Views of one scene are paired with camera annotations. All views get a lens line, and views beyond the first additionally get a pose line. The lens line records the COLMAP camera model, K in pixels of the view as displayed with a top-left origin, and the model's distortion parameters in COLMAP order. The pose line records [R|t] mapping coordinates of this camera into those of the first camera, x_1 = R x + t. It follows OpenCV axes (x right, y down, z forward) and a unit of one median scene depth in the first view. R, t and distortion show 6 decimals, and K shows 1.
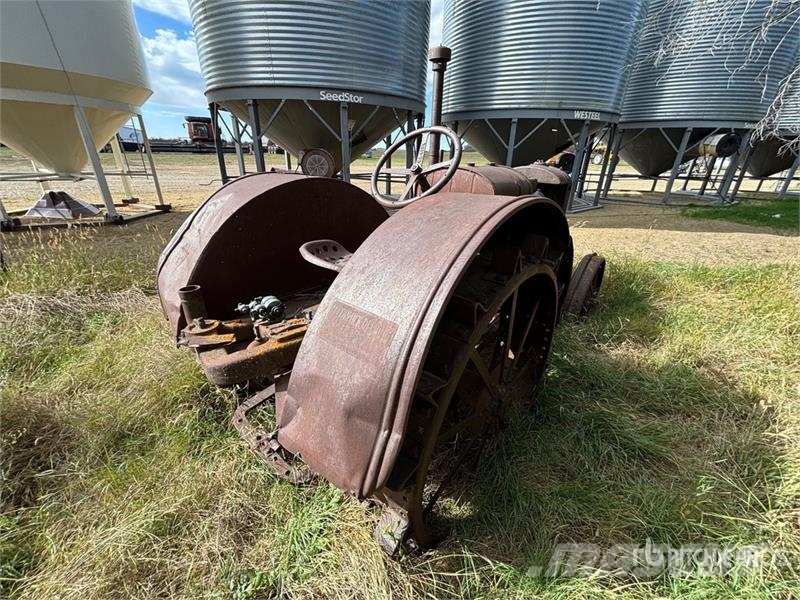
lens RADIAL K [[324.5, 0, 402.9], [0, 324.5, 299.1], [0, 0, 1]] dist [-0.000539, 0.000559]
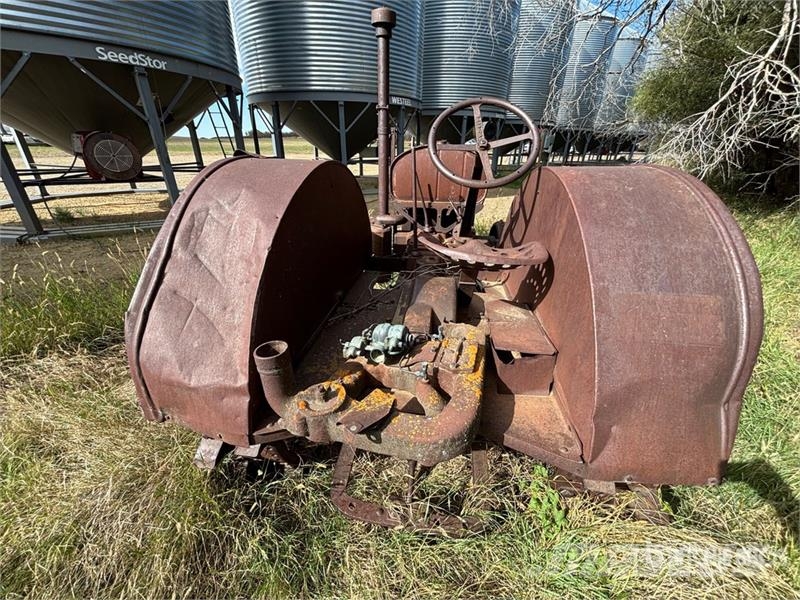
lens RADIAL K [[324.5, 0, 402.9], [0, 324.5, 299.1], [0, 0, 1]] dist [-0.000539, 0.000559]
pose [[0.834447, -0.251005, 0.490607, -0.164615], [0.233488, 0.967426, 0.097830, -0.028632], [-0.499181, 0.032917, 0.865872, 0.078174]]
